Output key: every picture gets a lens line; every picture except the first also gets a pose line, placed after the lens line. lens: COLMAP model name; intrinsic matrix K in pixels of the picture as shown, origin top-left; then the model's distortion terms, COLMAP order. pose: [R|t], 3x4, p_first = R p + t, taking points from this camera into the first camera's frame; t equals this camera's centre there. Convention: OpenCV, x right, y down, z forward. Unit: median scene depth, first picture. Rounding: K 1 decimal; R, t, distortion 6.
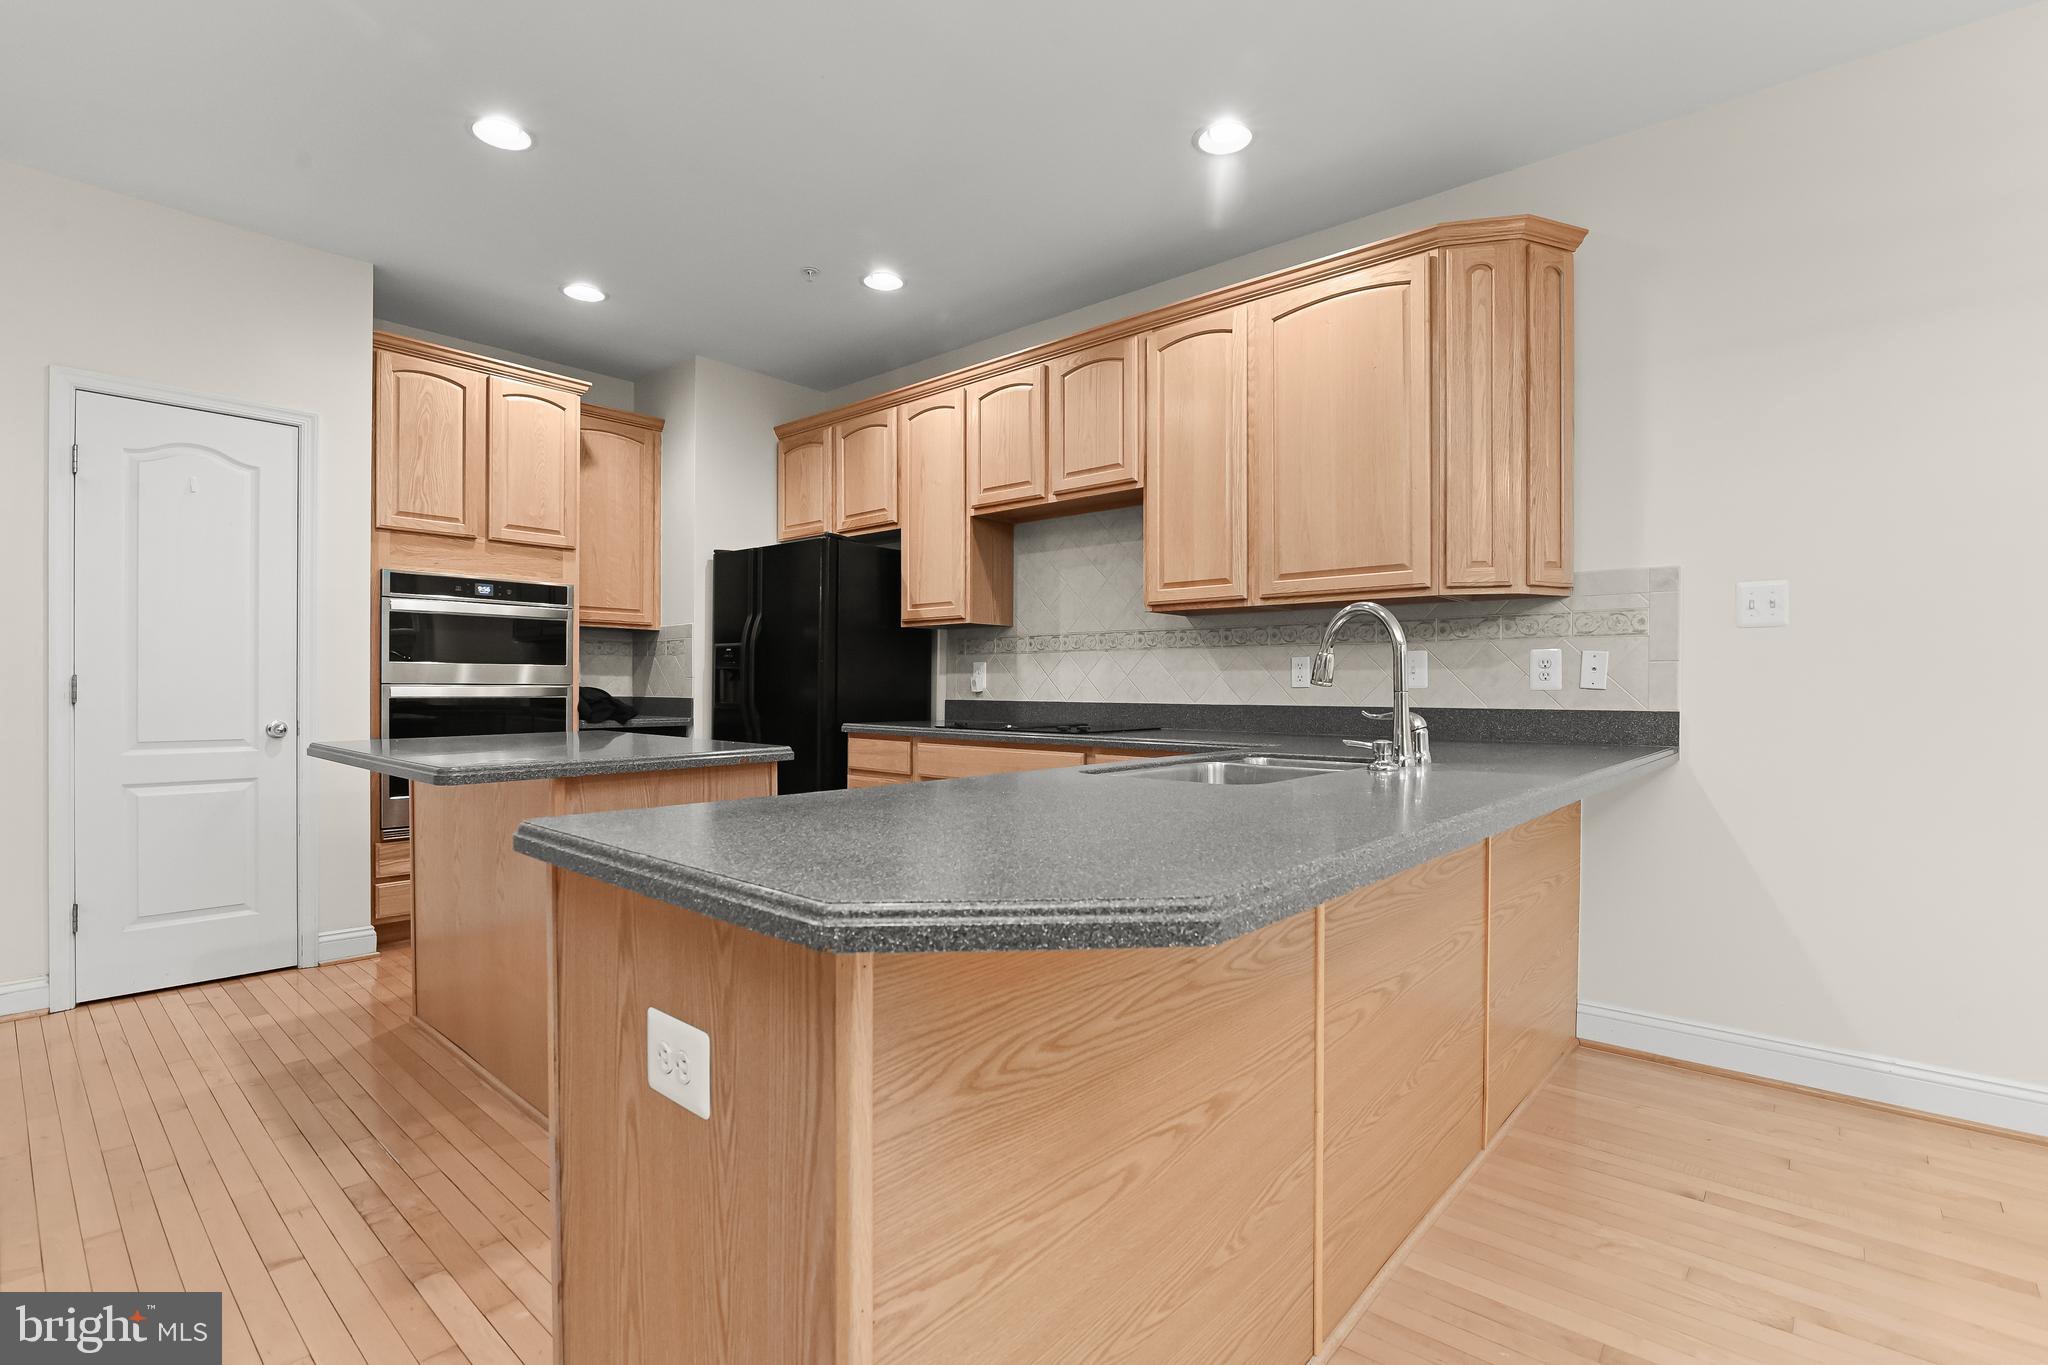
lens RADIAL K [[940.1, 0, 1021.2], [0, 940.1, 694.0], [0, 0, 1]] dist [-0.017402, -0.000187]
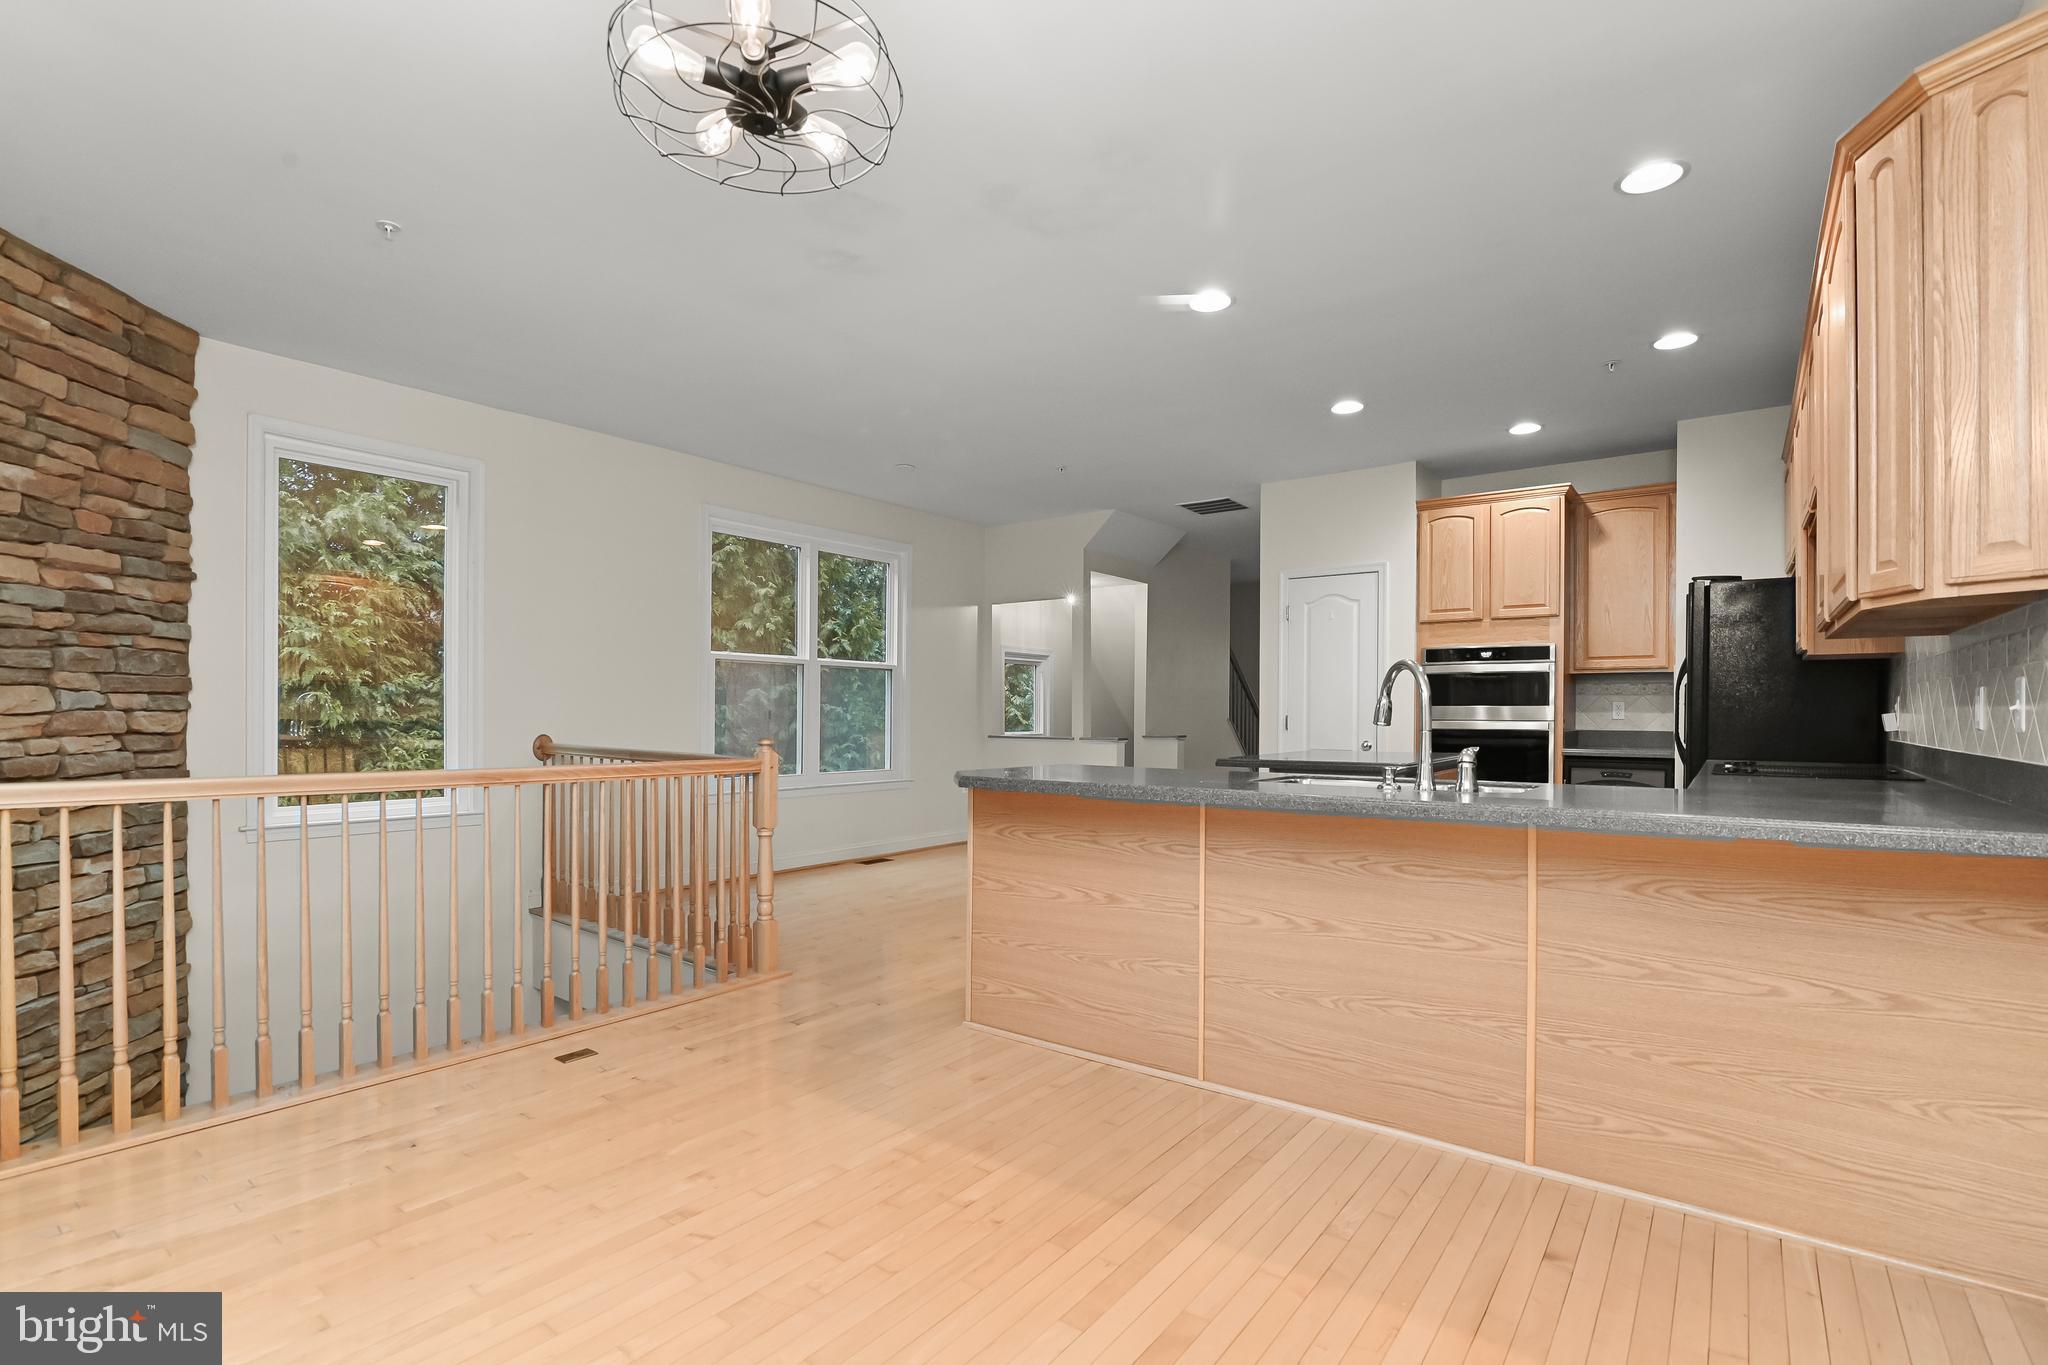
lens RADIAL K [[956.4, 0, 1025.2], [0, 956.4, 712.9], [0, 0, 1]] dist [-0.002907, -0.000212]
pose [[0.077154, -0.000392, -0.997019, 1.069232], [-0.017094, 0.999852, -0.001716, -0.015394], [0.996873, 0.017175, 0.077136, 0.231257]]
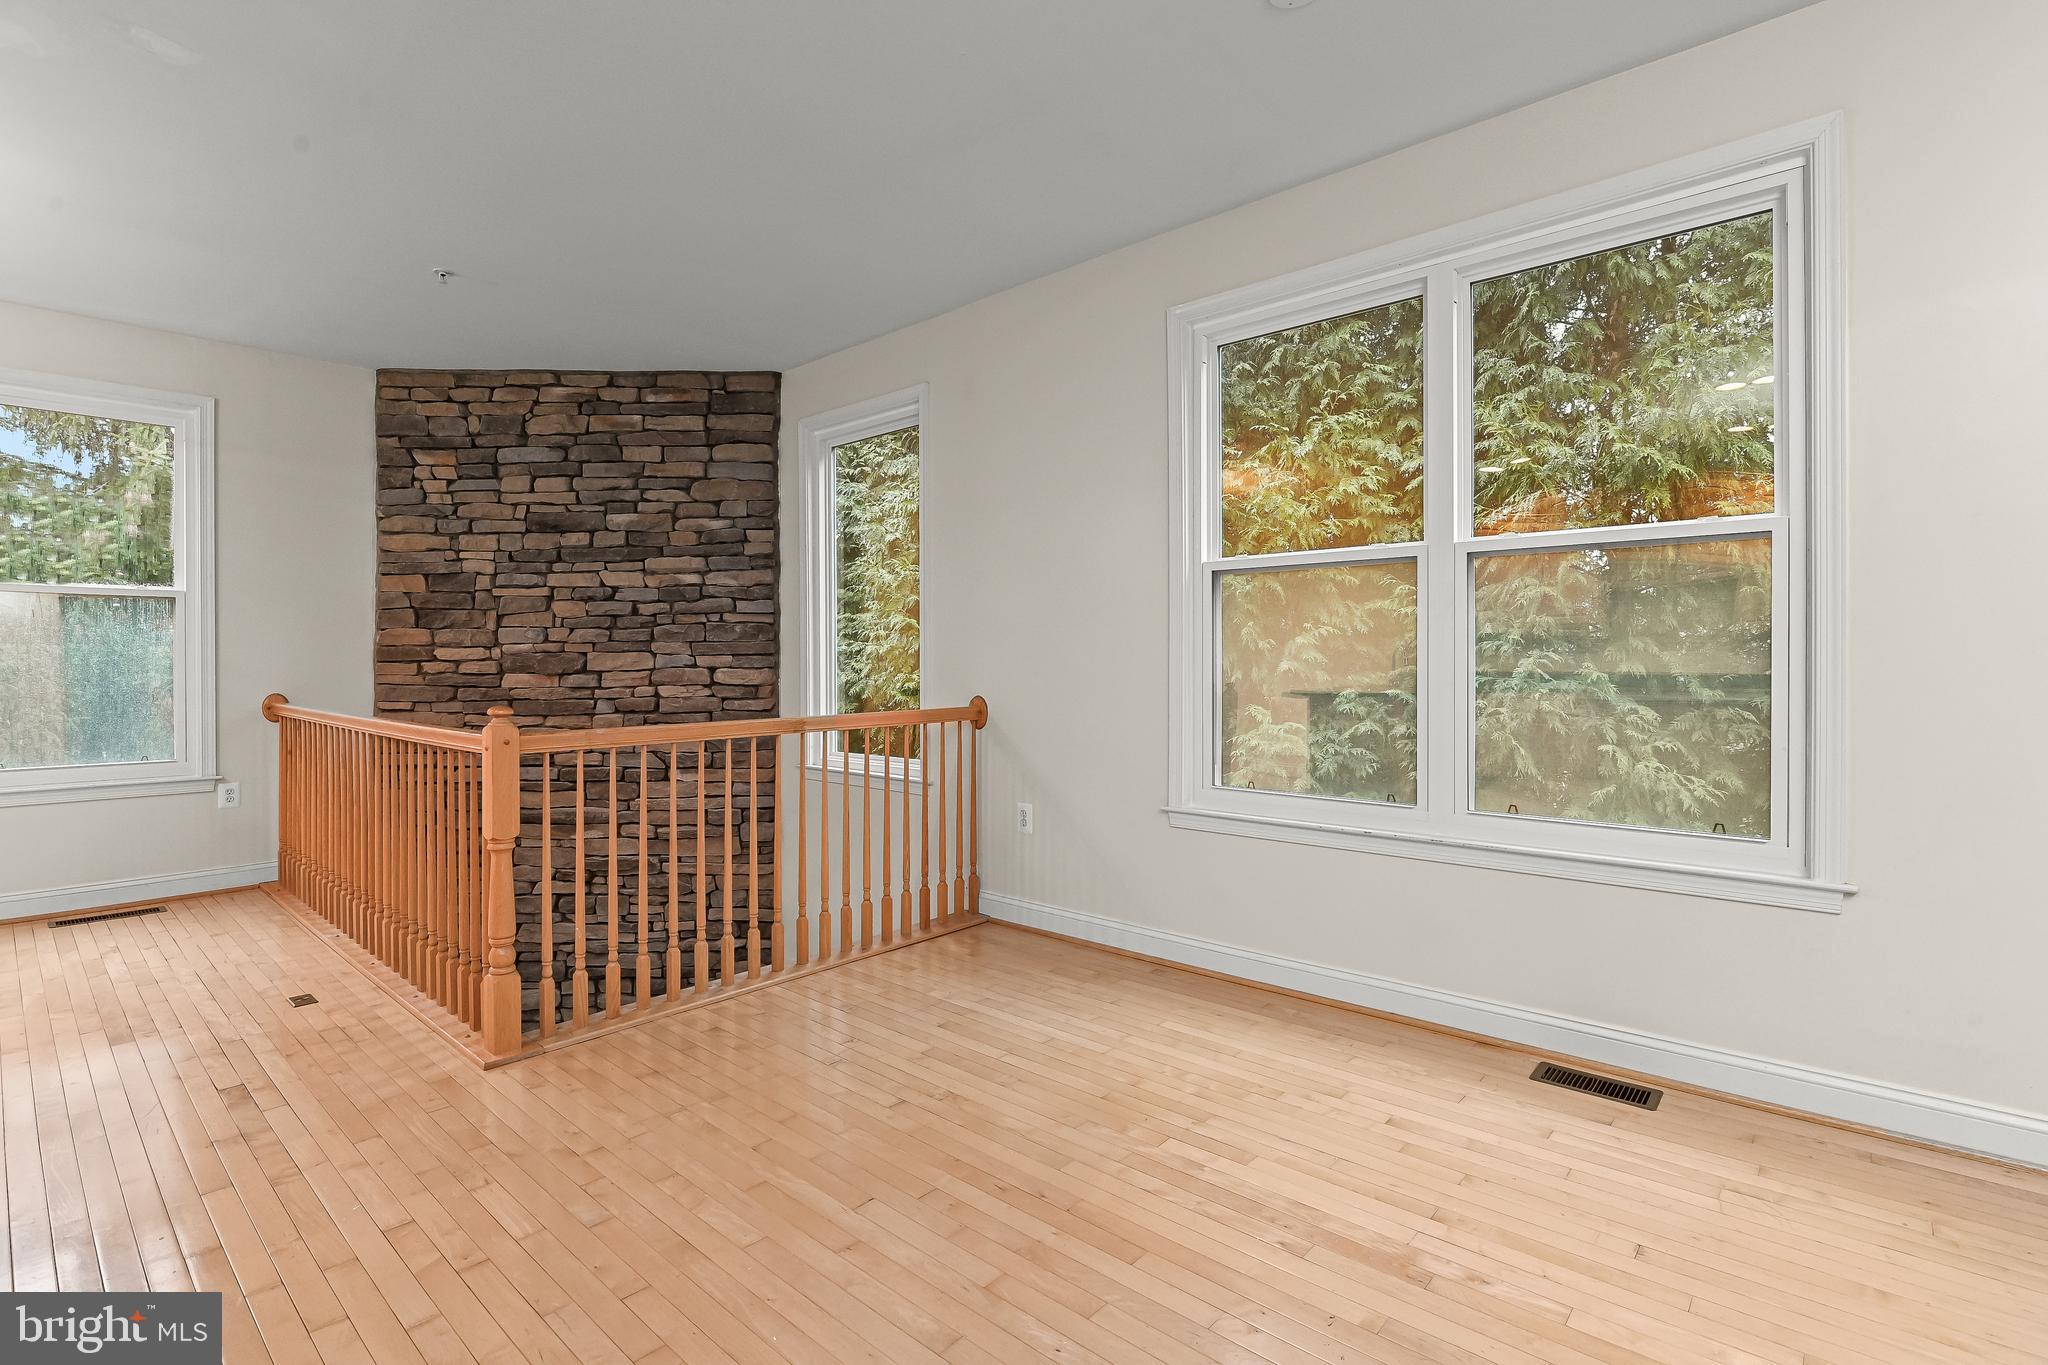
lens RADIAL K [[950.6, 0, 1021.9], [0, 950.6, 668.6], [0, 0, 1]] dist [-0.021226, 0.000346]
pose [[-0.999944, -0.000453, 0.010529, -0.747077], [-0.000337, 0.999938, 0.011088, -0.018858], [-0.010533, 0.011084, -0.999883, 0.841165]]
